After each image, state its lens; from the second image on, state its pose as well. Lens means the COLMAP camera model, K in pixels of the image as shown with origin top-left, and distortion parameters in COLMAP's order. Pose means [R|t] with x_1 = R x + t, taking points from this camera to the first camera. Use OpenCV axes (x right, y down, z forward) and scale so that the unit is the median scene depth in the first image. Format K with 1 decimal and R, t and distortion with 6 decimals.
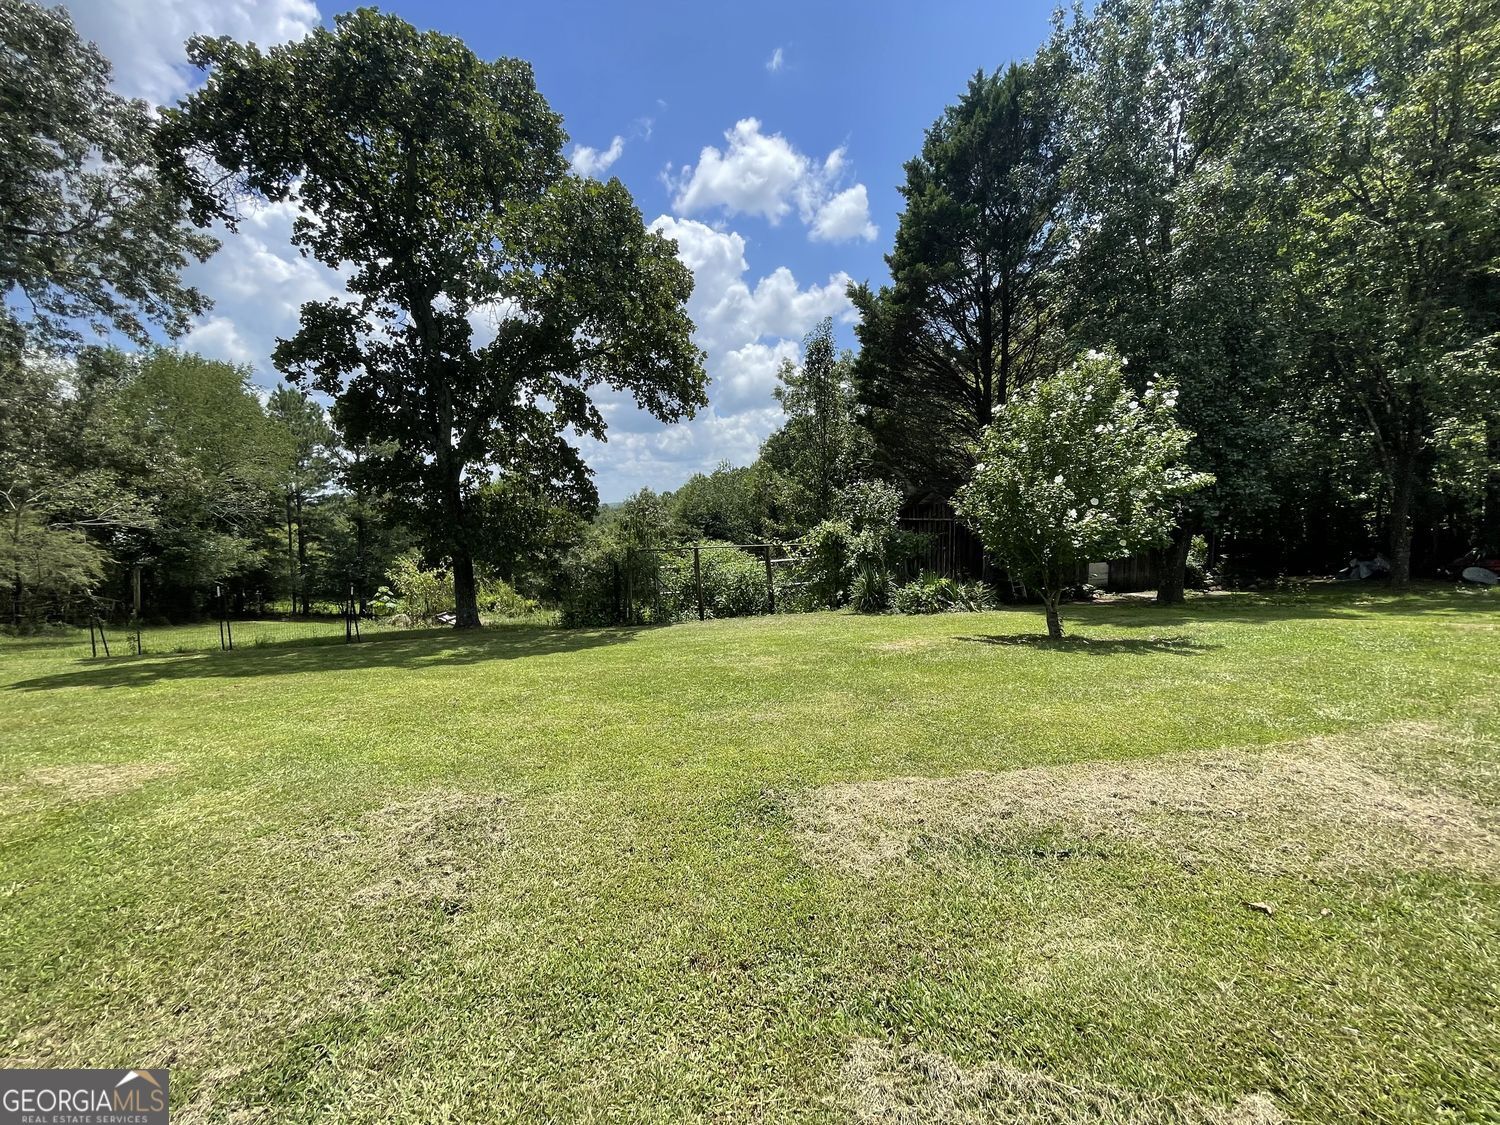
lens RADIAL K [[619.9, 0, 740.3], [0, 619.9, 569.0], [0, 0, 1]] dist [-0.001715, -0.000275]
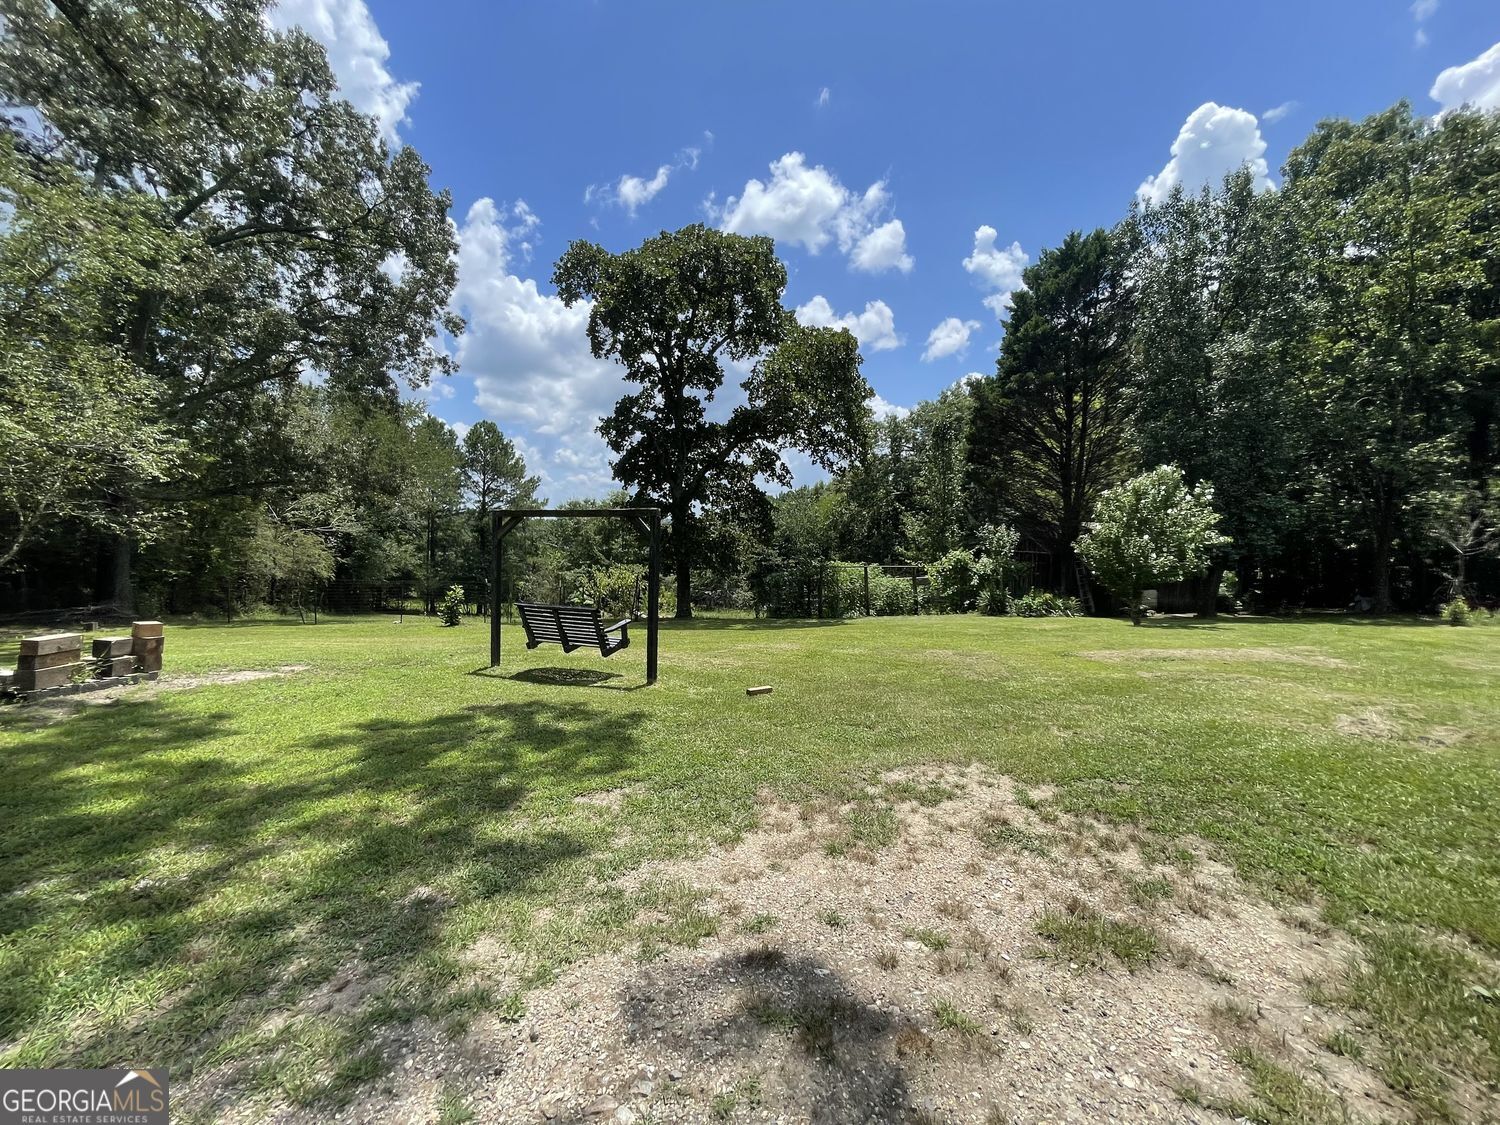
lens RADIAL K [[619.9, 0, 740.3], [0, 619.9, 569.0], [0, 0, 1]] dist [-0.001715, -0.000275]
pose [[0.998514, 0.036940, -0.040074, -0.295289], [-0.038214, 0.998773, -0.031508, 0.026489], [0.038861, 0.032992, 0.998700, -0.425410]]
